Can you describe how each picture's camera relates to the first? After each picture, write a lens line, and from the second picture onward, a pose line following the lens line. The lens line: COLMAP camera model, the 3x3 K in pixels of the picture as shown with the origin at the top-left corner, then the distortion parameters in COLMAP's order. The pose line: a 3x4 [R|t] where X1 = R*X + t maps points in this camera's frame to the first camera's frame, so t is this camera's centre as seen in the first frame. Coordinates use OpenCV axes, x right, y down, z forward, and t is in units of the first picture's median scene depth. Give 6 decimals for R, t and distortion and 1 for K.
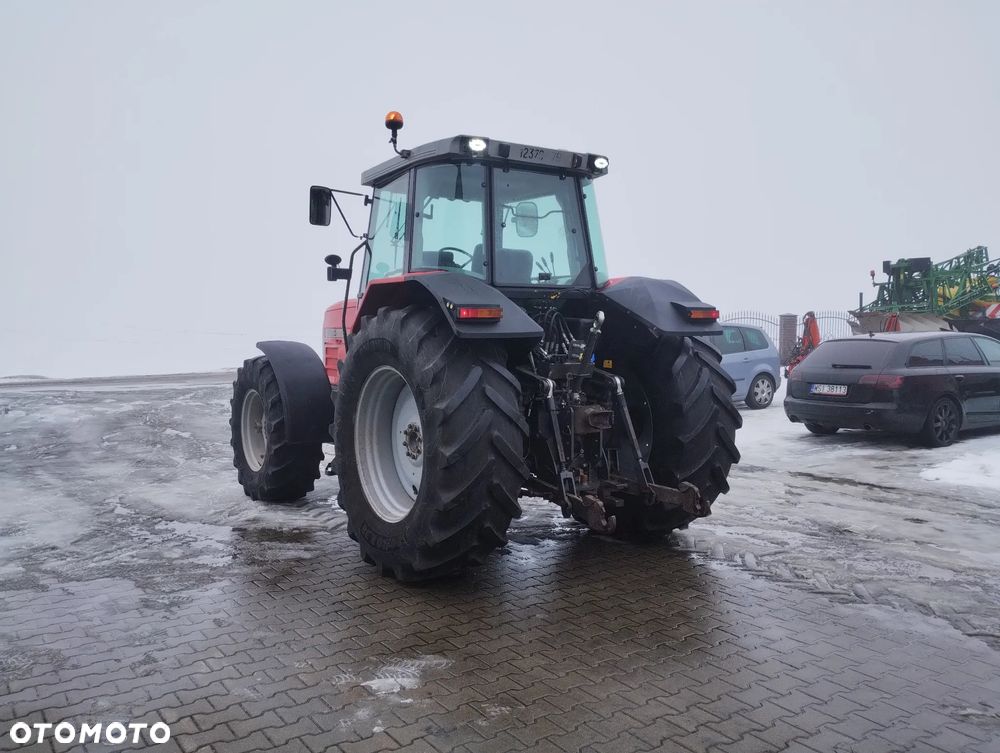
lens RADIAL K [[825.2, 0, 498.2], [0, 825.2, 374.7], [0, 0, 1]] dist [0.066085, -0.081779]
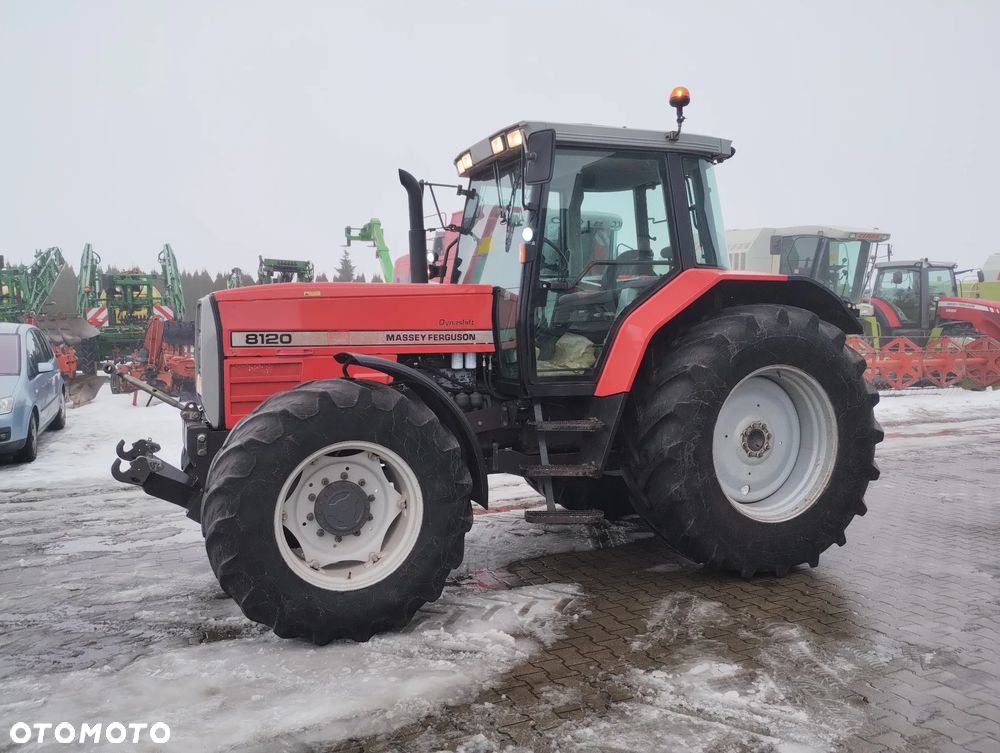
lens RADIAL K [[825.2, 0, 498.0], [0, 825.2, 372.9], [0, 0, 1]] dist [0.066085, -0.081779]
pose [[0.173252, -0.055014, 0.983340, -1.063758], [0.062770, 0.997026, 0.044720, -0.060663], [-0.982875, 0.053976, 0.176190, 1.050627]]
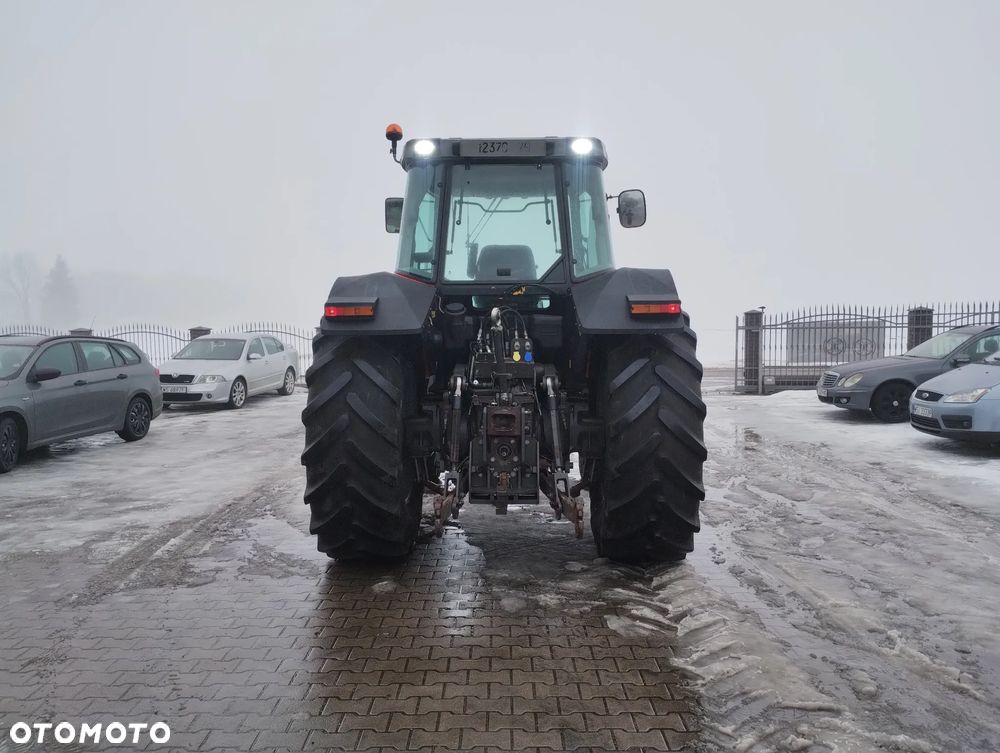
lens RADIAL K [[825.2, 0, 496.8], [0, 825.2, 374.2], [0, 0, 1]] dist [0.066085, -0.081779]
pose [[0.817088, 0.030687, -0.575695, 0.609223], [-0.028957, 0.999506, 0.012179, -0.010791], [0.575785, 0.006719, 0.817574, 0.202387]]
